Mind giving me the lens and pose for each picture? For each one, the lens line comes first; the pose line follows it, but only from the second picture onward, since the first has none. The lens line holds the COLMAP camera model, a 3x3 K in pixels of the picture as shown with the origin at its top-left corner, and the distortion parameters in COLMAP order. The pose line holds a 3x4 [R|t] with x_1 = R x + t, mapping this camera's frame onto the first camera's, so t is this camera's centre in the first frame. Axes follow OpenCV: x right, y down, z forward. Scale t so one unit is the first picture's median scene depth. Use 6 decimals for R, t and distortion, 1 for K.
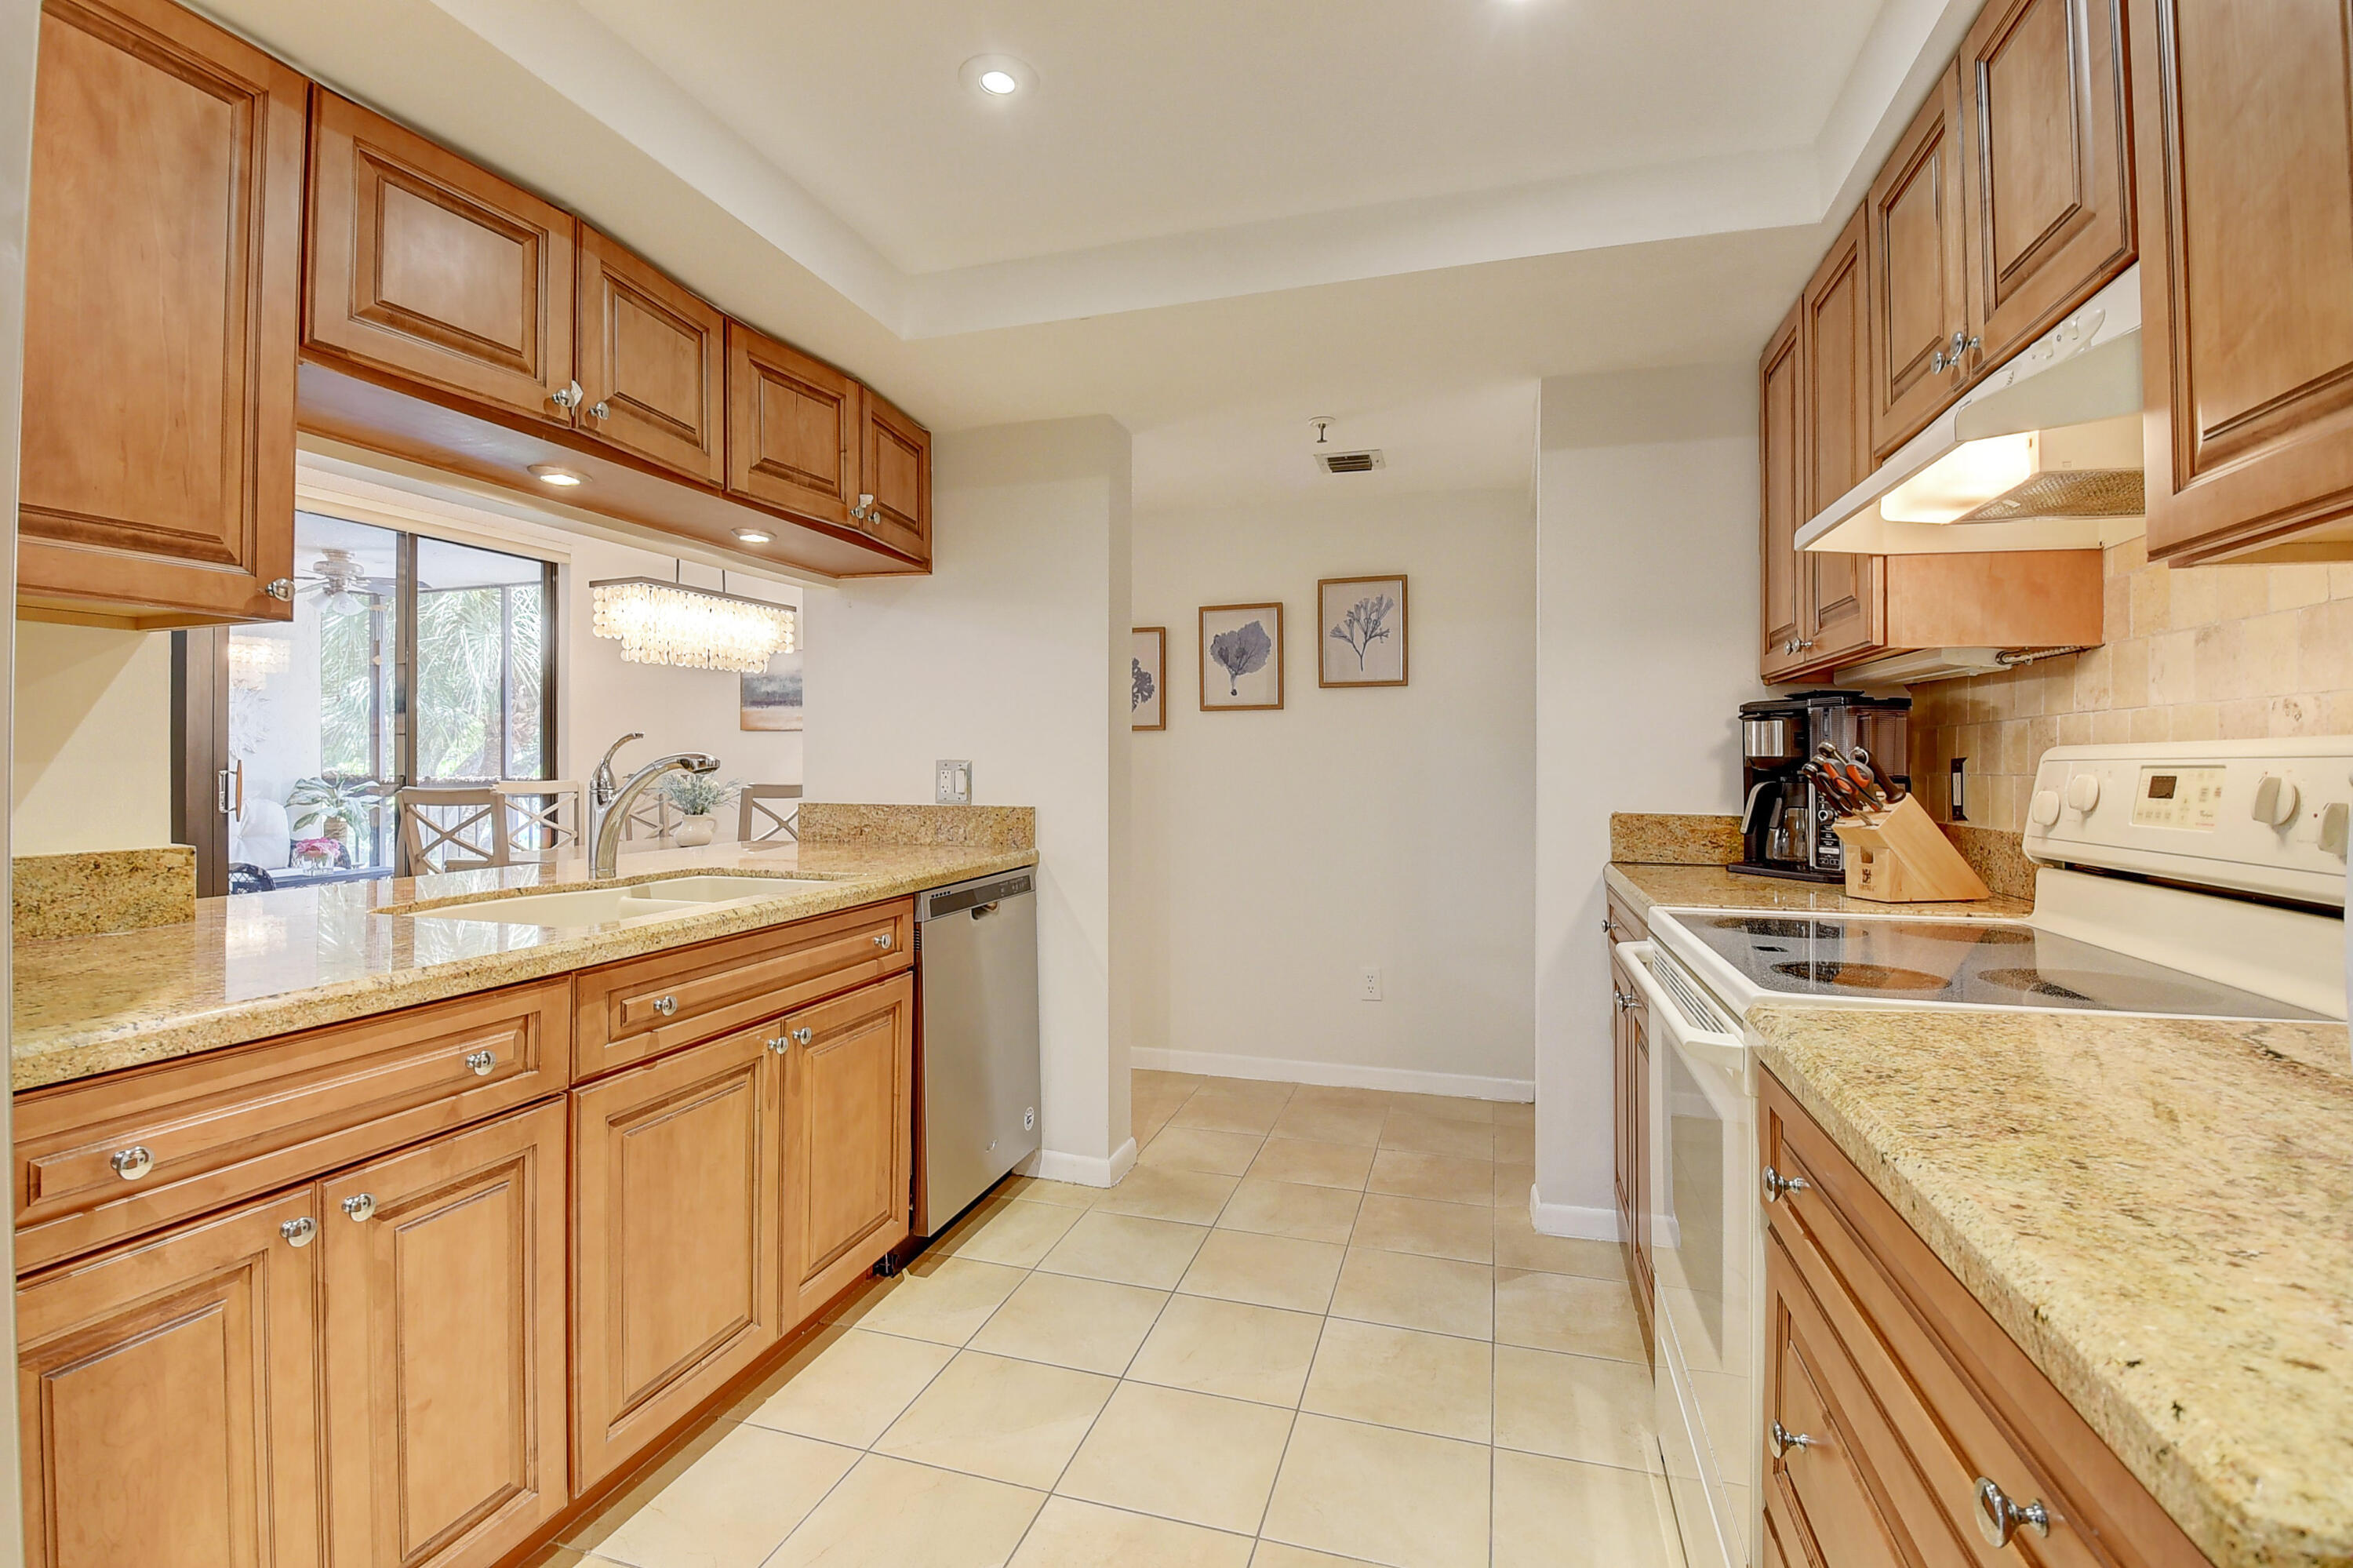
lens RADIAL K [[1064.6, 0, 1168.0], [0, 1064.6, 760.8], [0, 0, 1]] dist [-0.004005, -0.012897]
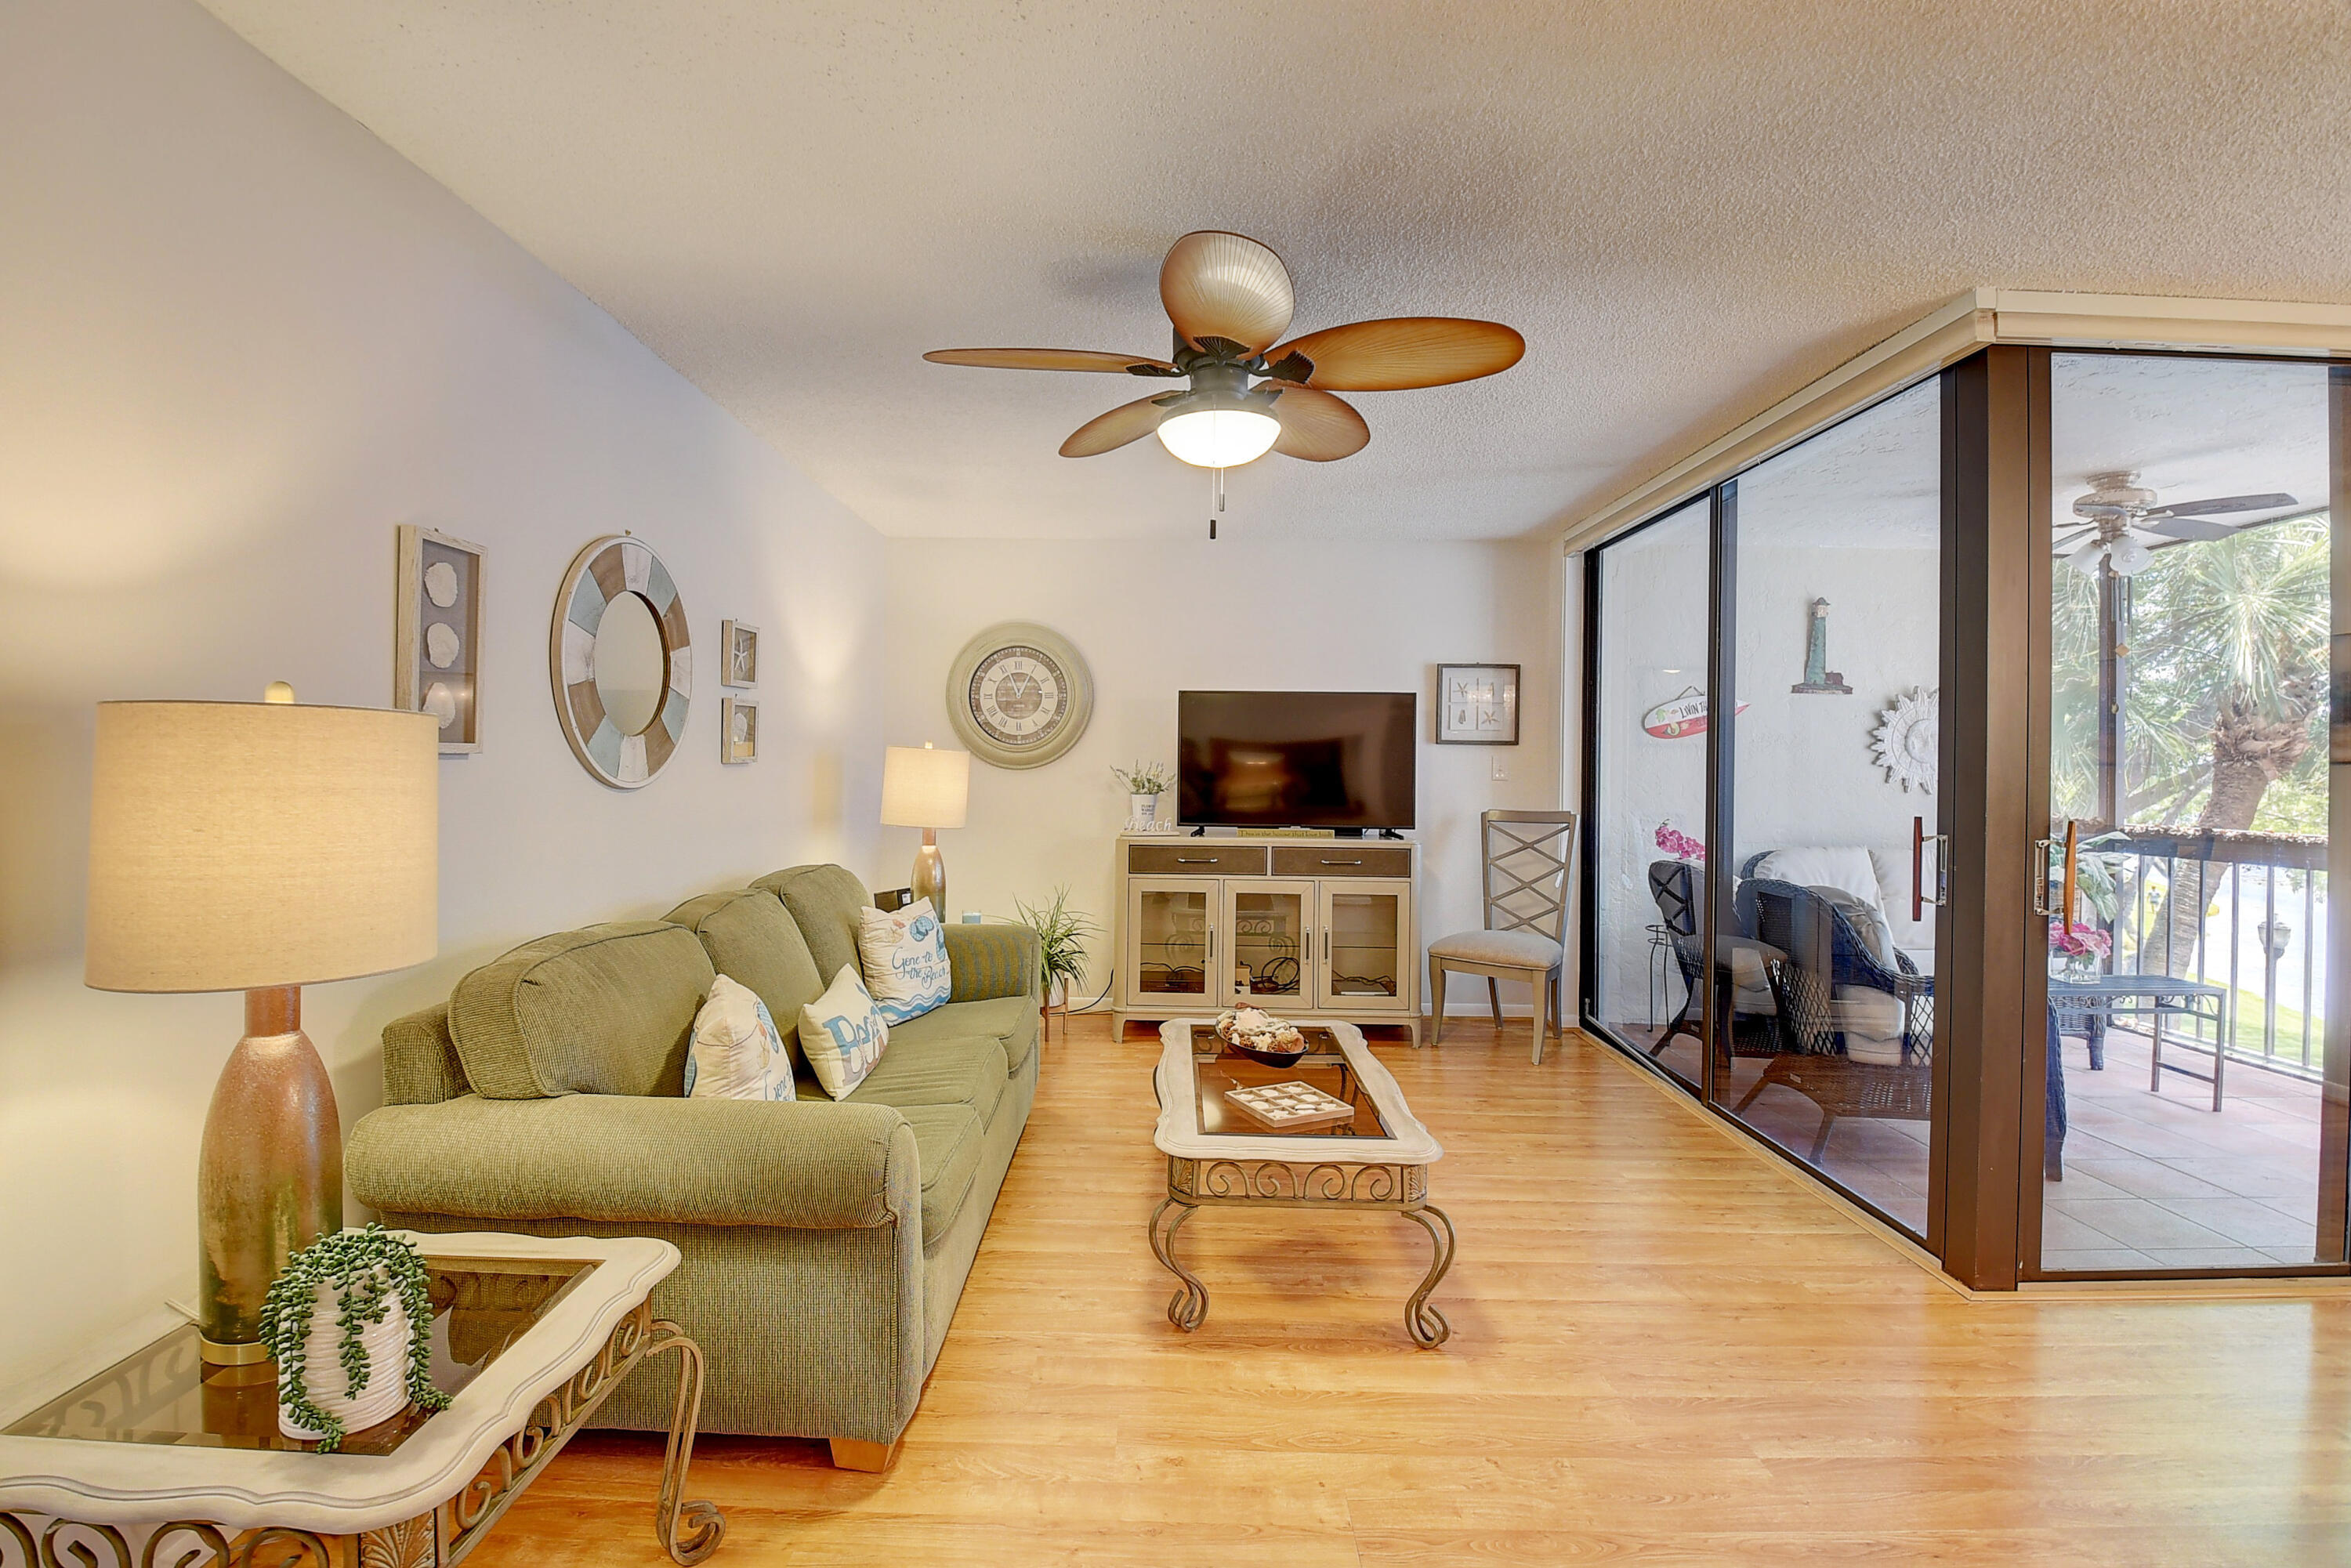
lens RADIAL K [[1031.6, 0, 1164.5], [0, 1031.6, 758.8], [0, 0, 1]] dist [0.004338, -0.018489]
pose [[0.285615, 0.001174, -0.958344, -0.998800], [-0.015109, 0.999880, -0.003278, -0.050107], [0.958225, 0.015416, 0.285599, 0.776298]]
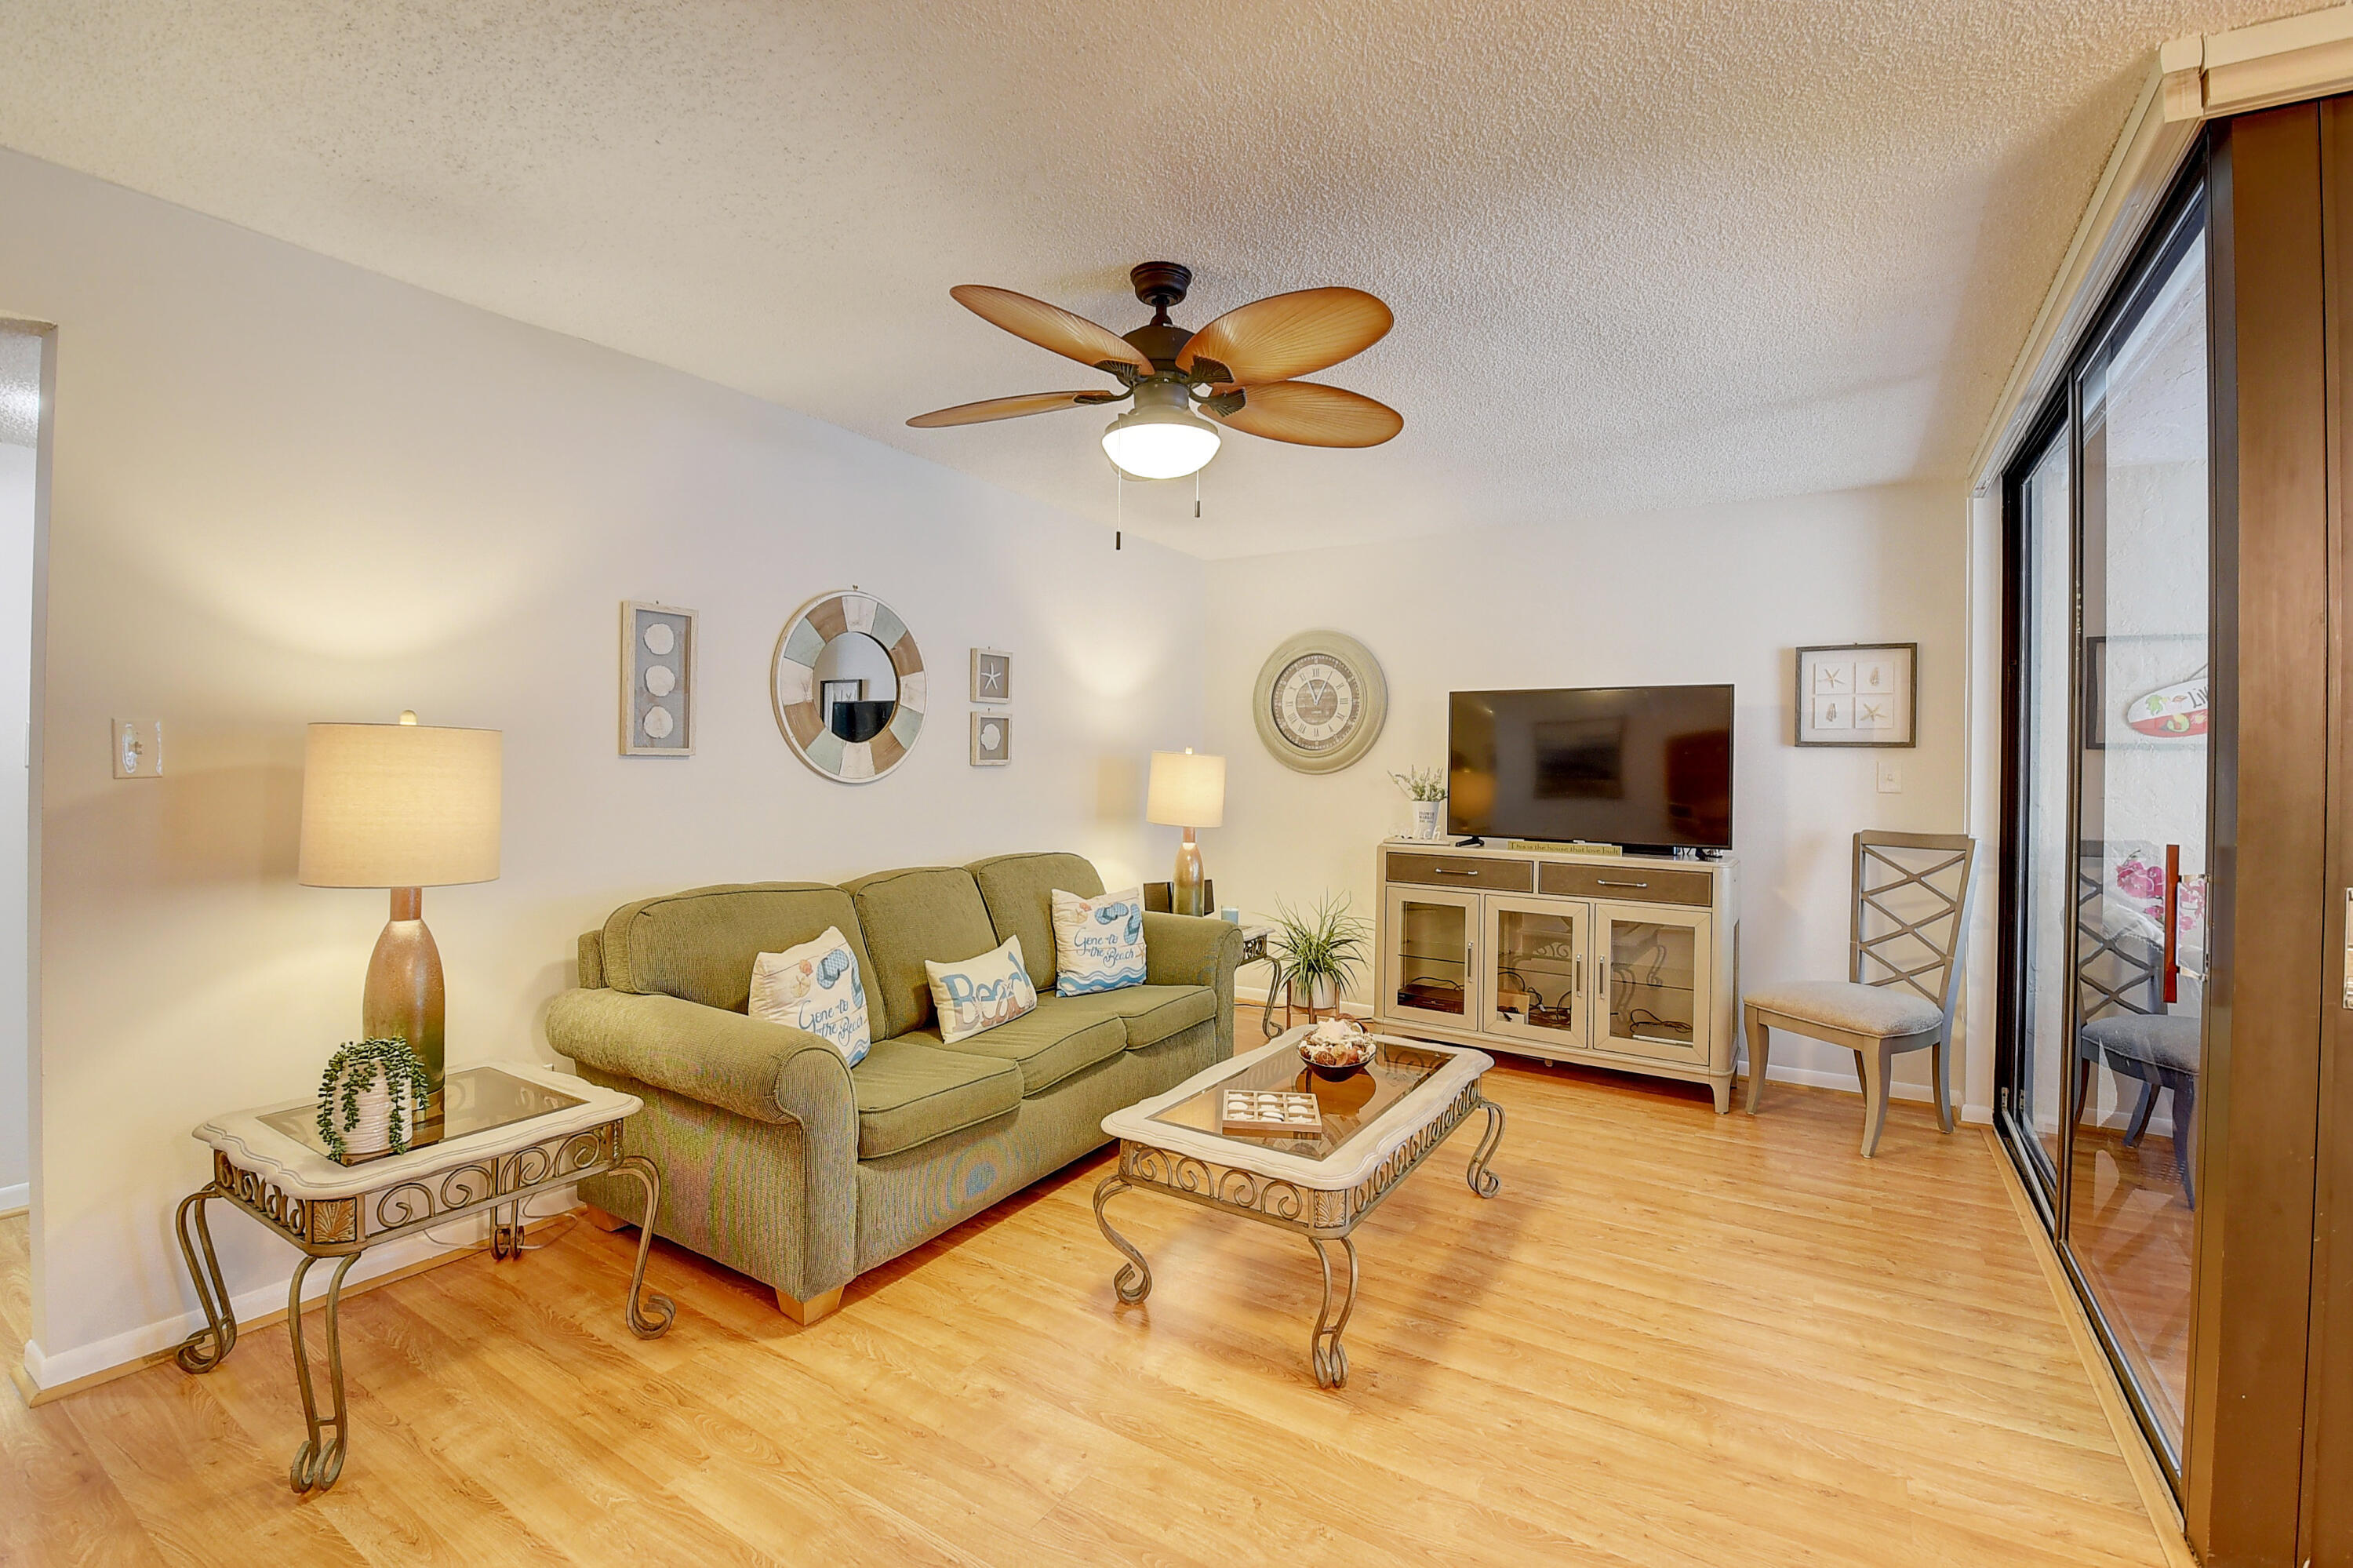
lens RADIAL K [[1034.4, 0, 1167.2], [0, 1034.4, 761.4], [0, 0, 1]] dist [0.005468, -0.017055]
pose [[-0.255179, -0.005843, -0.966876, -0.938291], [-0.017801, 0.999841, -0.001344, -0.050186], [0.966730, 0.016868, -0.255243, 1.391301]]
